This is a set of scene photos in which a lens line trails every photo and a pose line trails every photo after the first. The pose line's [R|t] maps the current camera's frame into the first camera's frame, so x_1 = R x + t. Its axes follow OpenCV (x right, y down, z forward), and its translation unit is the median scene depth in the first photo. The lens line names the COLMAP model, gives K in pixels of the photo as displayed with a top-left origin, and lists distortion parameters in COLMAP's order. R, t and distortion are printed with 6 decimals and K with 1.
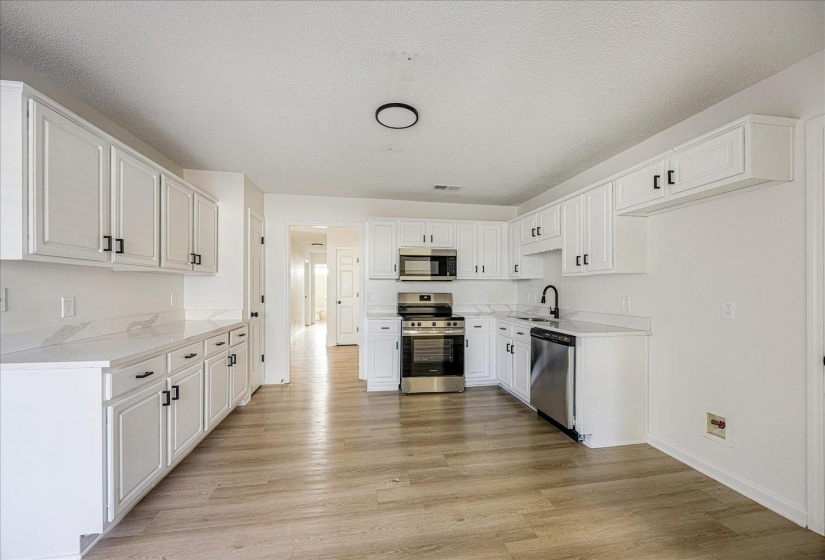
lens RADIAL K [[319.7, 0, 413.5], [0, 319.7, 285.9], [0, 0, 1]] dist [-0.000629, -0.000091]
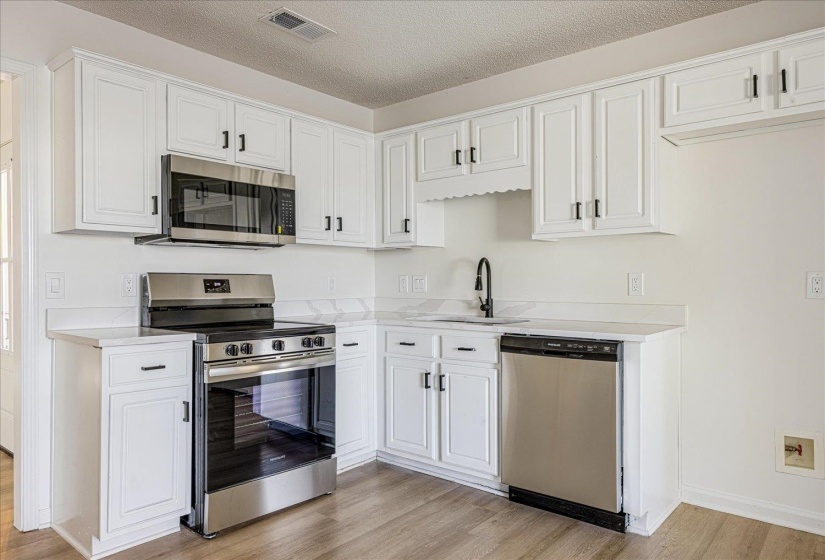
lens RADIAL K [[557.5, 0, 409.9], [0, 557.5, 278.0], [0, 0, 1]] dist [0.024859, -0.001339]
pose [[0.762987, -0.000971, 0.646413, -0.280209], [-0.000400, 0.999998, 0.001974, 0.030474], [-0.646413, -0.001764, 0.762985, 0.343215]]
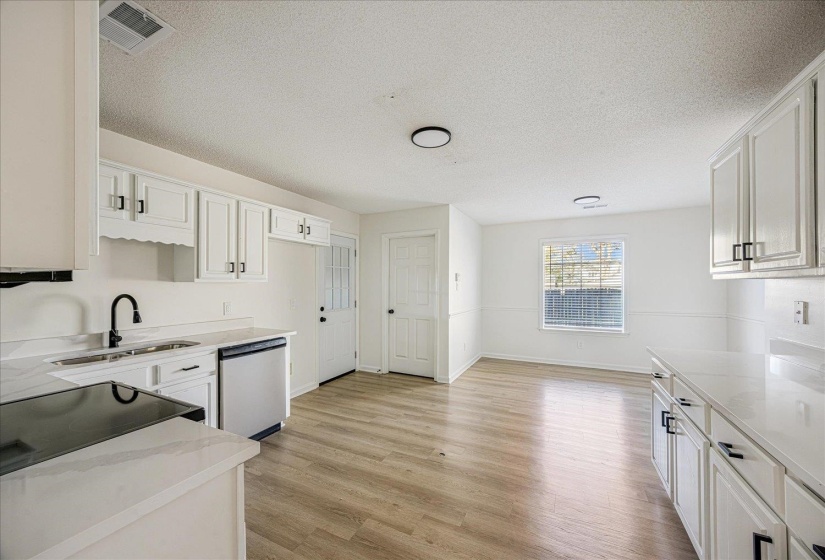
lens RADIAL K [[313.5, 0, 410.5], [0, 313.5, 282.0], [0, 0, 1]] dist [0.001116, -0.000010]
pose [[-0.803040, 0.006643, 0.595888, -0.374035], [-0.002436, 0.999893, -0.014429, -0.018127], [-0.595920, -0.013039, -0.802938, 1.133896]]
